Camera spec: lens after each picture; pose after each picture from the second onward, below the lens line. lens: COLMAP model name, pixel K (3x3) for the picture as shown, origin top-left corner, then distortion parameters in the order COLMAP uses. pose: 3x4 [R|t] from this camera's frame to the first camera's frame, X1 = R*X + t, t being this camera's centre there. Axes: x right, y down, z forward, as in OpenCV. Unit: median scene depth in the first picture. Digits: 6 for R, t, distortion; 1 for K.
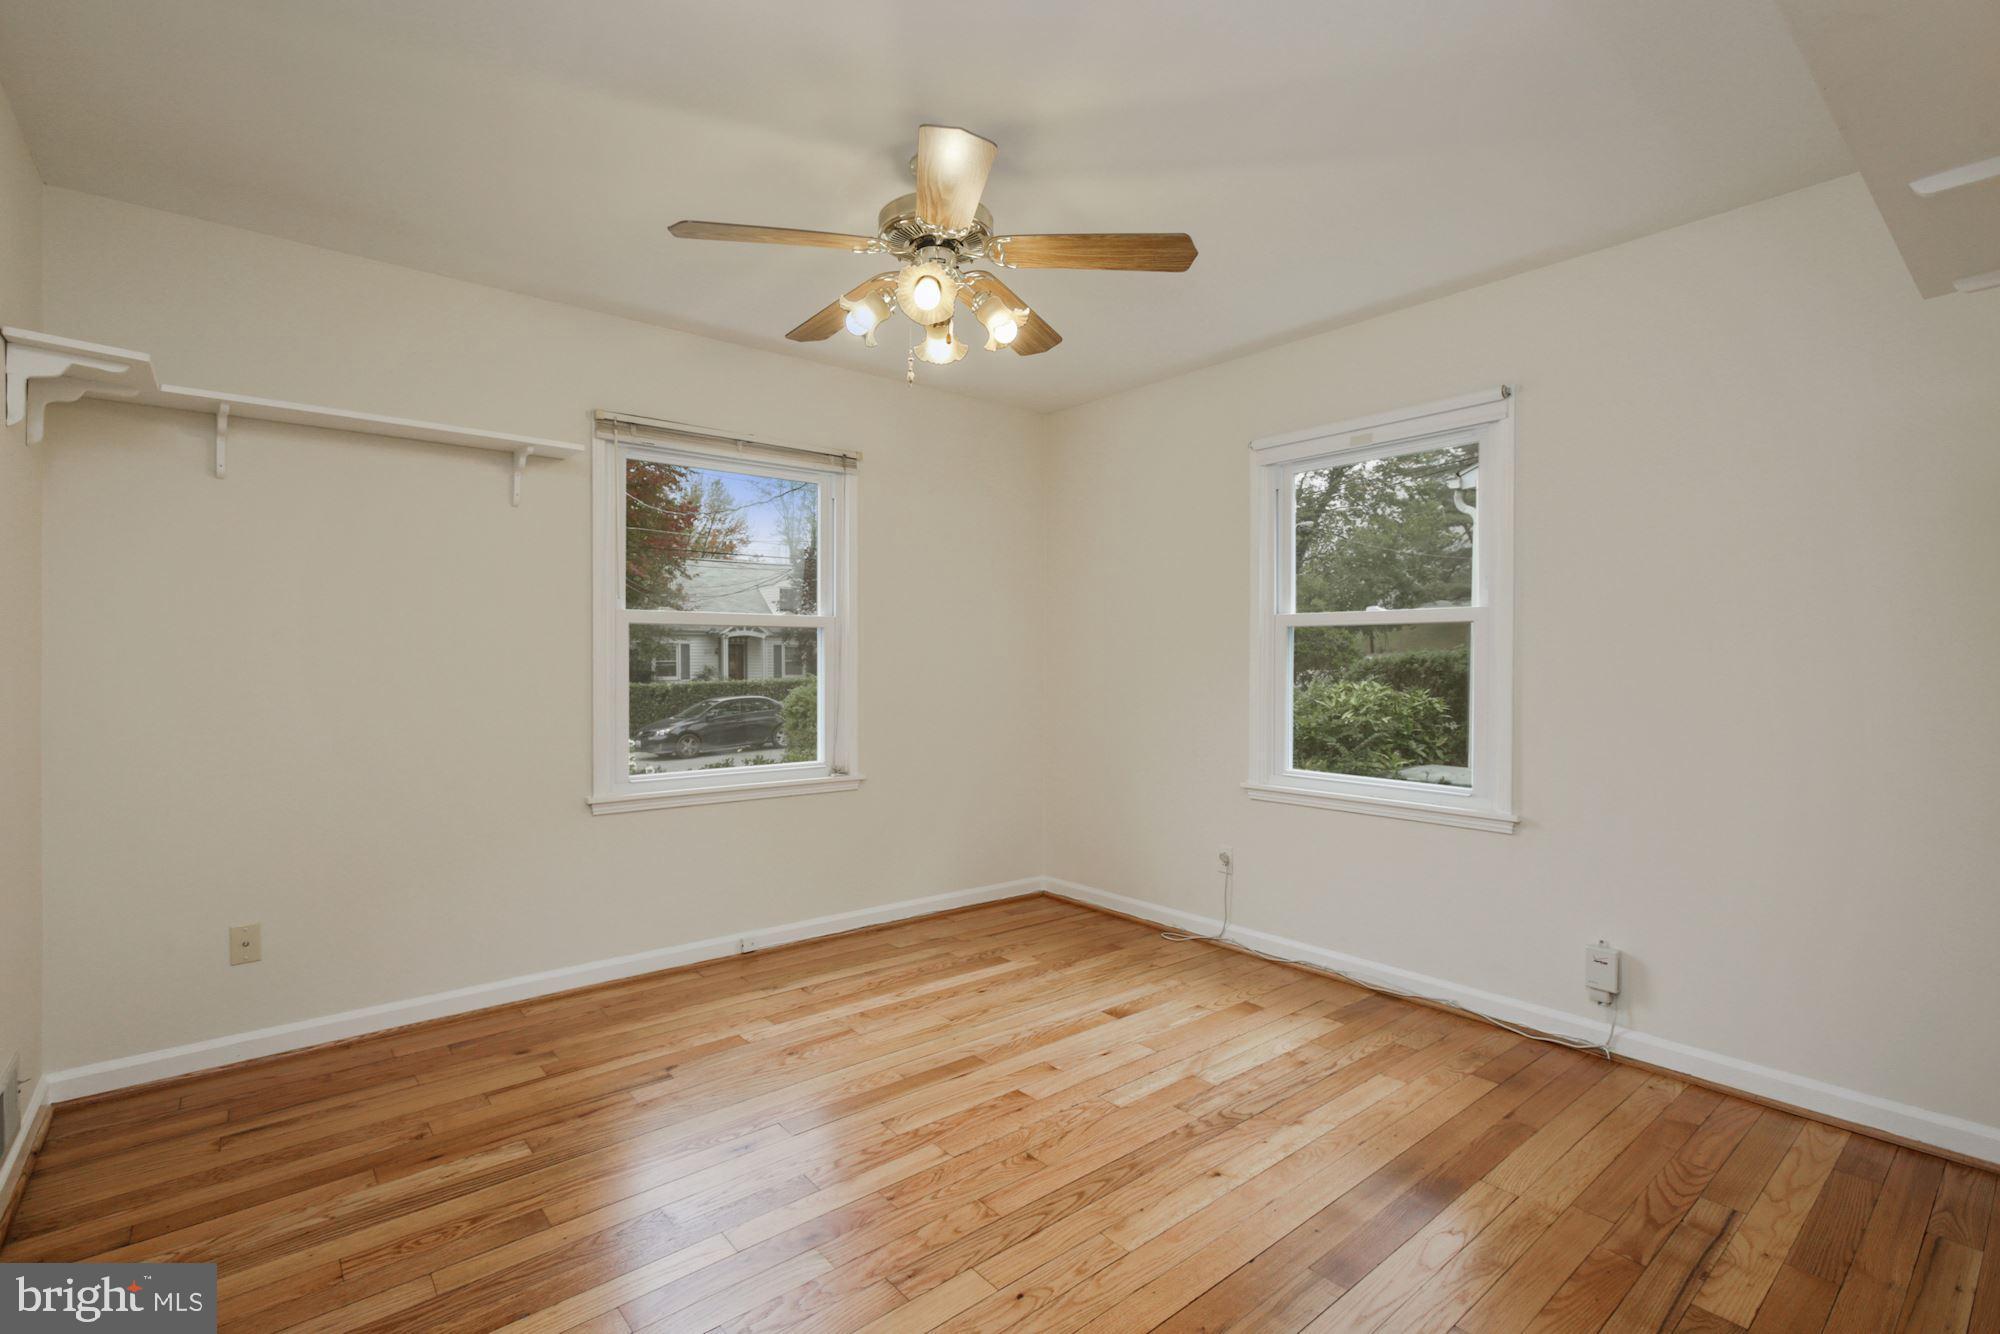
lens RADIAL K [[900.6, 0, 974.4], [0, 900.6, 670.1], [0, 0, 1]] dist [0.000507, 0.000723]
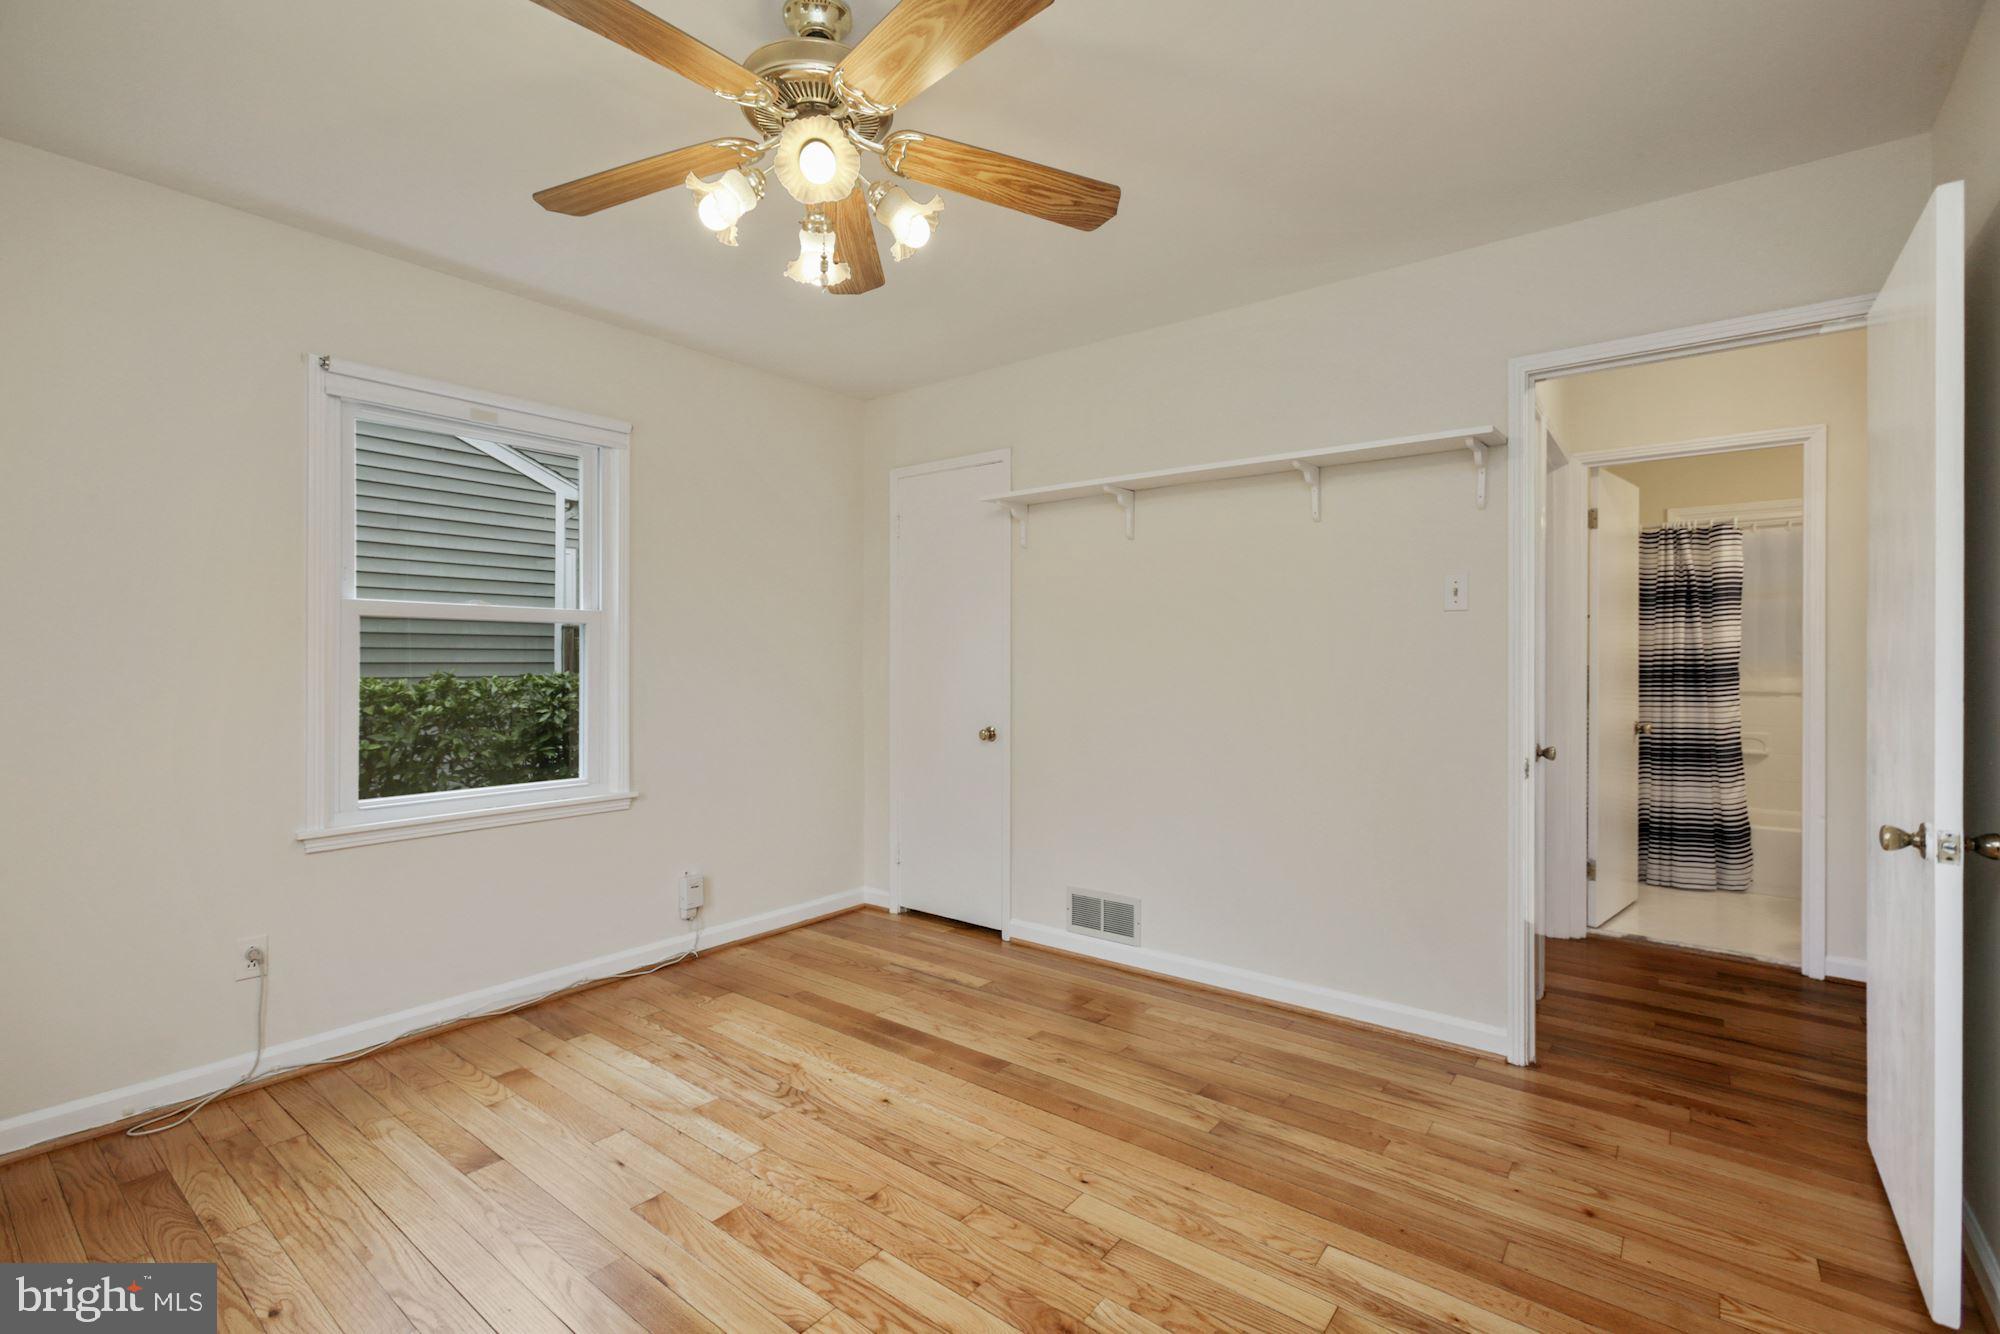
lens RADIAL K [[887.1, 0, 993.9], [0, 887.1, 659.3], [0, 0, 1]] dist [0.005137, 0.000533]
pose [[-0.215575, -0.001371, 0.976486, -0.710725], [0.006356, 0.999976, 0.002807, -0.012887], [-0.976467, 0.006811, -0.215561, 0.887398]]
